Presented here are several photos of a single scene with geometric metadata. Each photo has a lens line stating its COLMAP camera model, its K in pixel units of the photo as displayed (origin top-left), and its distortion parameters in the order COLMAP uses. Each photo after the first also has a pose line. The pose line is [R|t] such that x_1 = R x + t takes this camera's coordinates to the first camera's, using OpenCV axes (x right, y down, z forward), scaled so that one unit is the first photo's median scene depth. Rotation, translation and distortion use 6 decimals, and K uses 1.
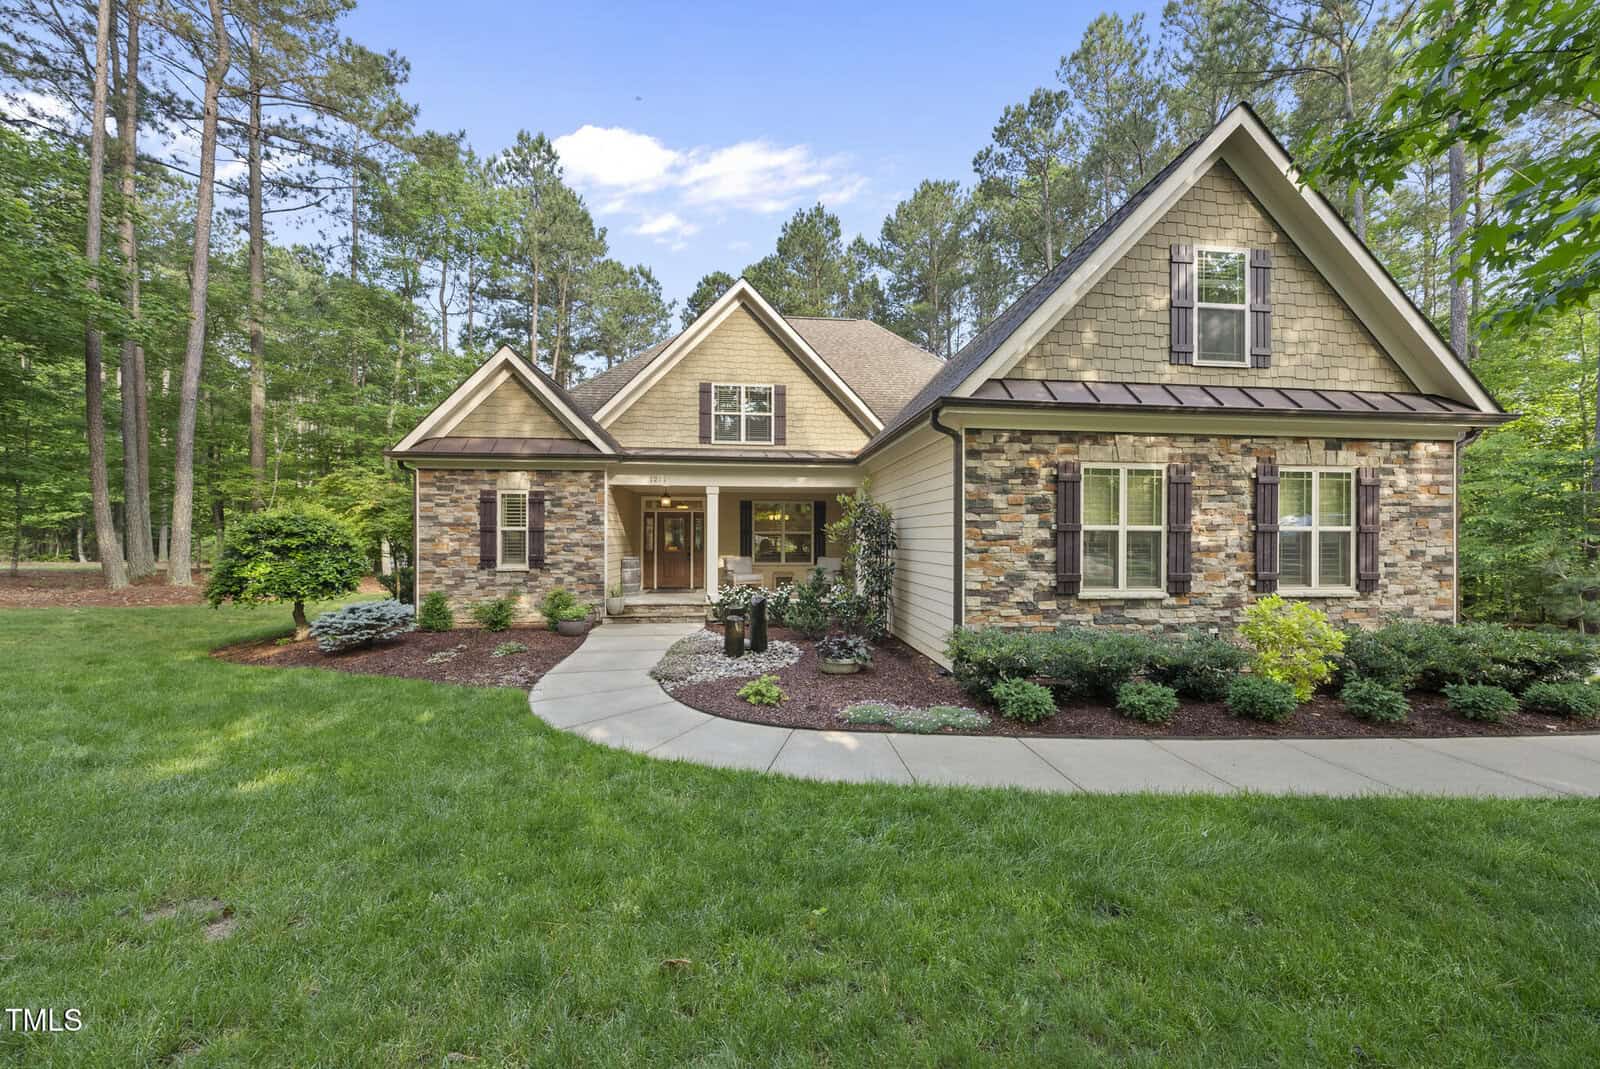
lens RADIAL K [[633.4, 0, 804.8], [0, 633.4, 538.1], [0, 0, 1]] dist [-0.001608, 0.000835]
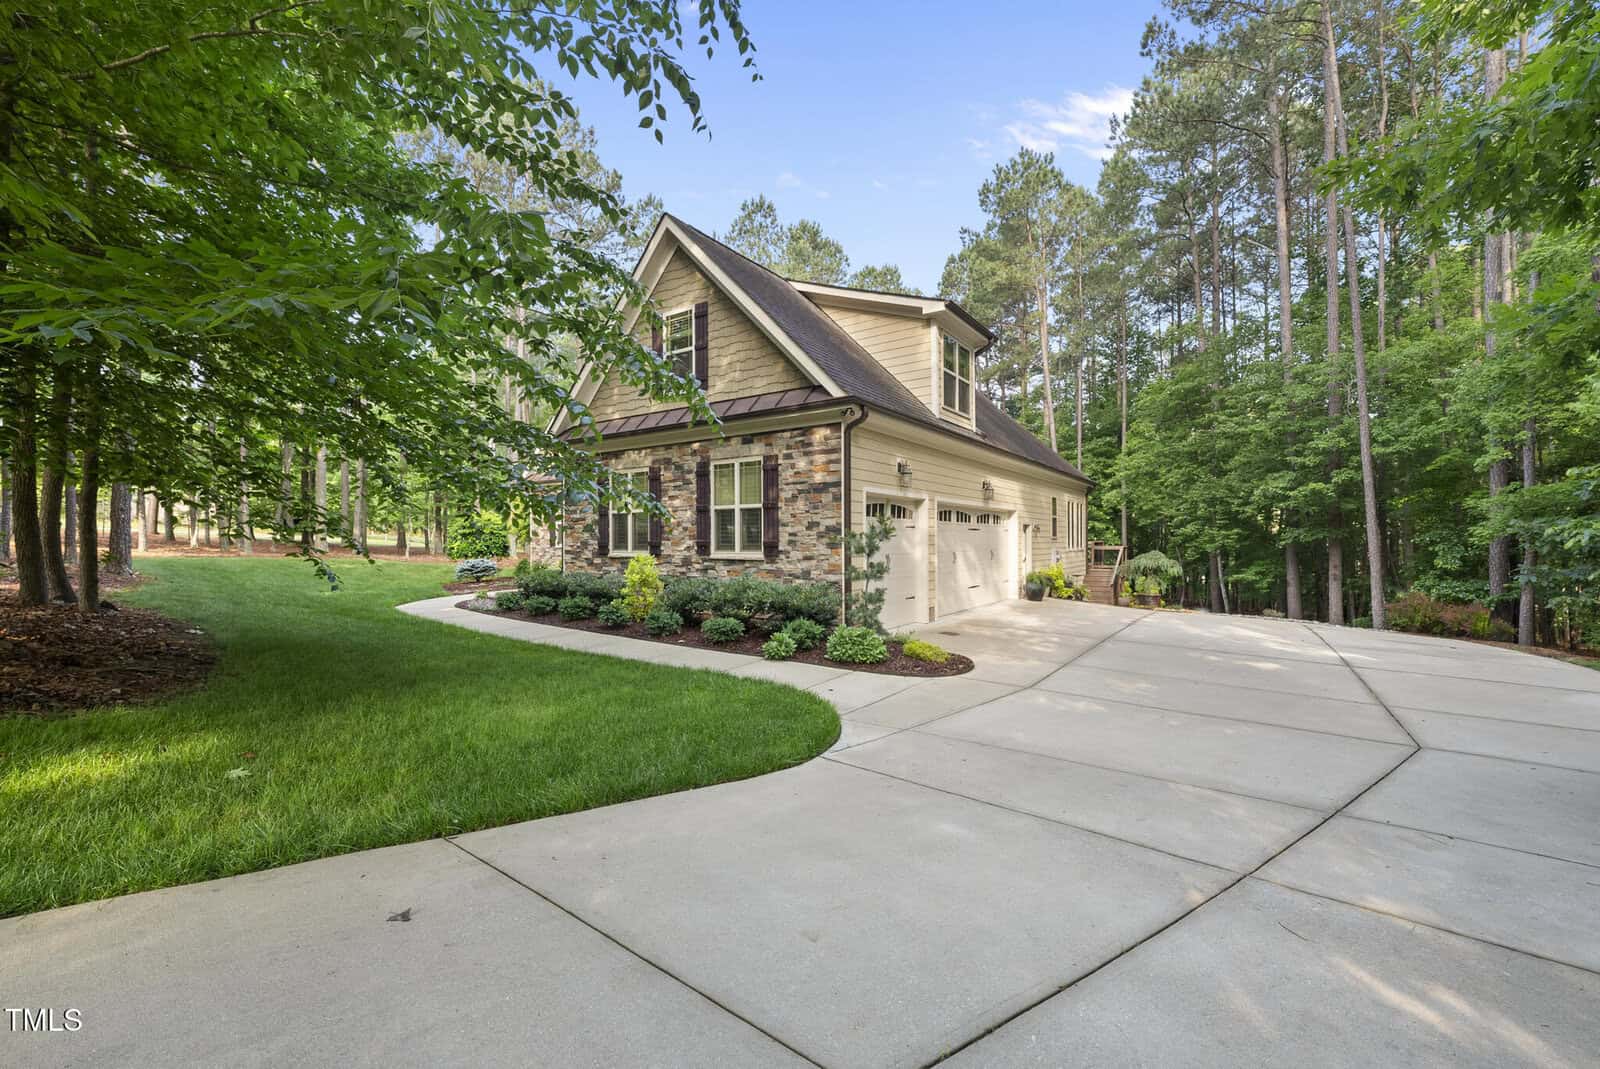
lens RADIAL K [[633.4, 0, 801.6], [0, 633.4, 532.0], [0, 0, 1]] dist [-0.001608, 0.000835]
pose [[0.752051, -0.012663, -0.658983, 1.715412], [0.012741, 0.999908, -0.004674, 0.043329], [0.658982, -0.004882, 0.752143, 0.114775]]
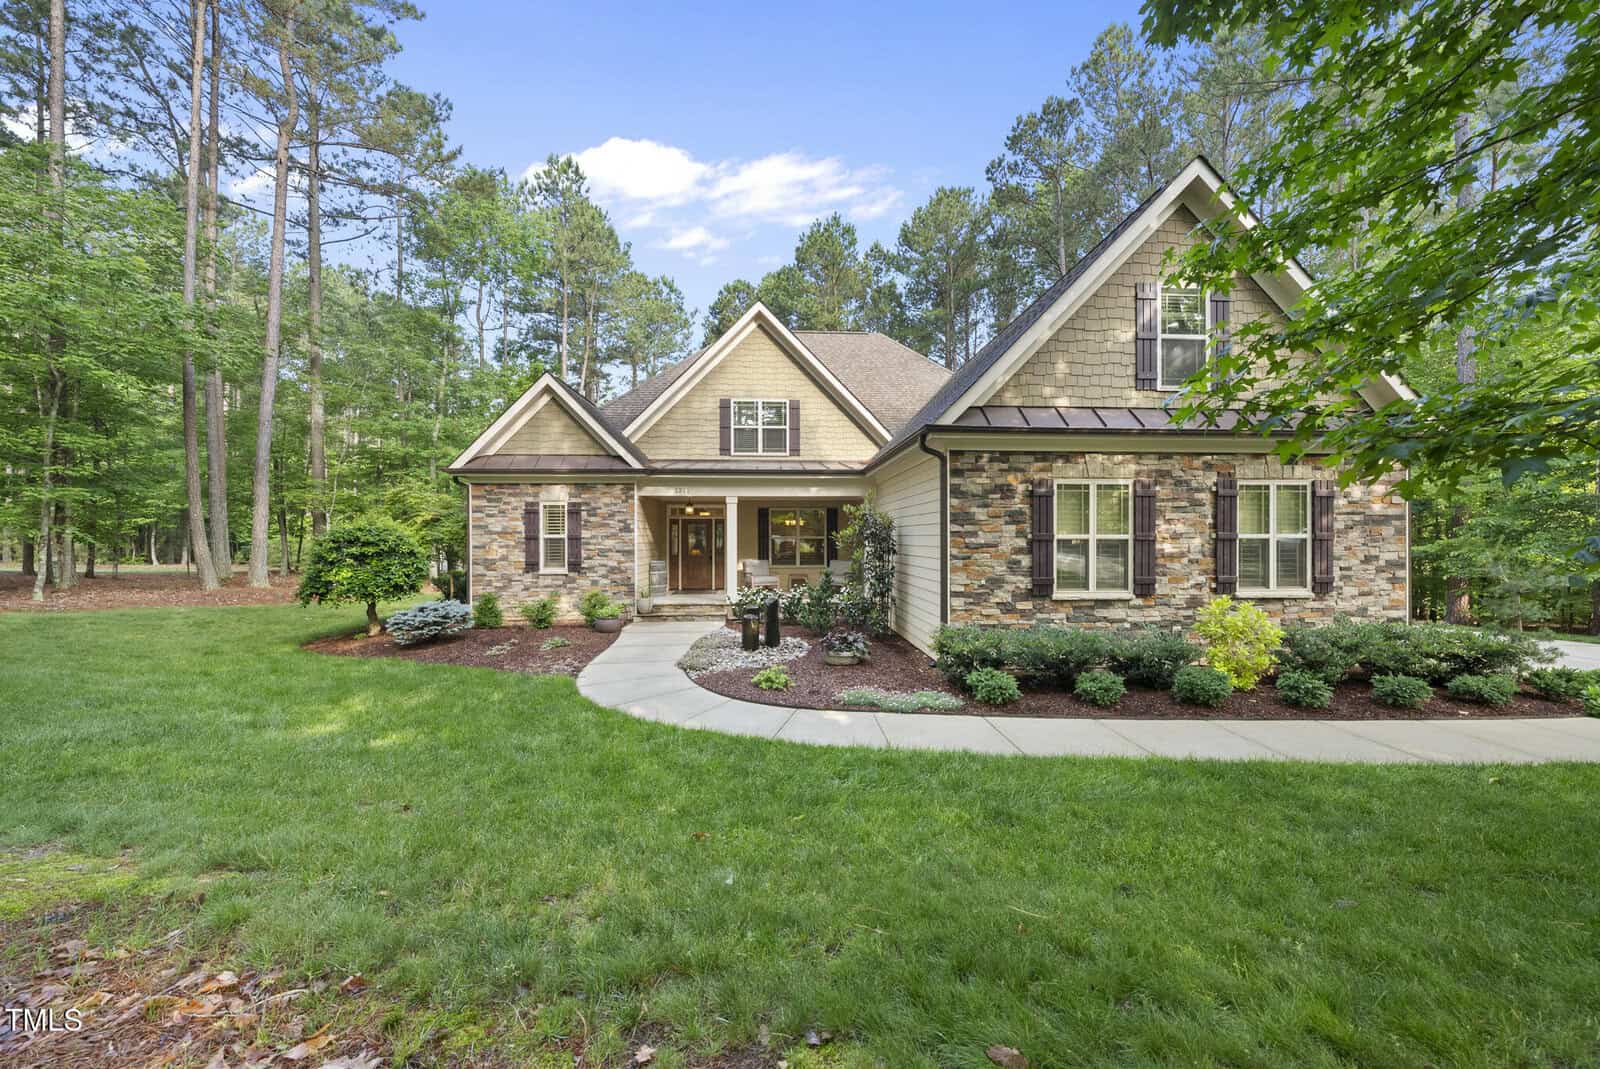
lens RADIAL K [[633.4, 0, 796.3], [0, 633.4, 539.2], [0, 0, 1]] dist [-0.001608, 0.000835]
pose [[0.998844, -0.004312, -0.047879, 0.028440], [0.004405, 0.999989, 0.001828, -0.015134], [0.047871, -0.002037, 0.998851, -0.139667]]
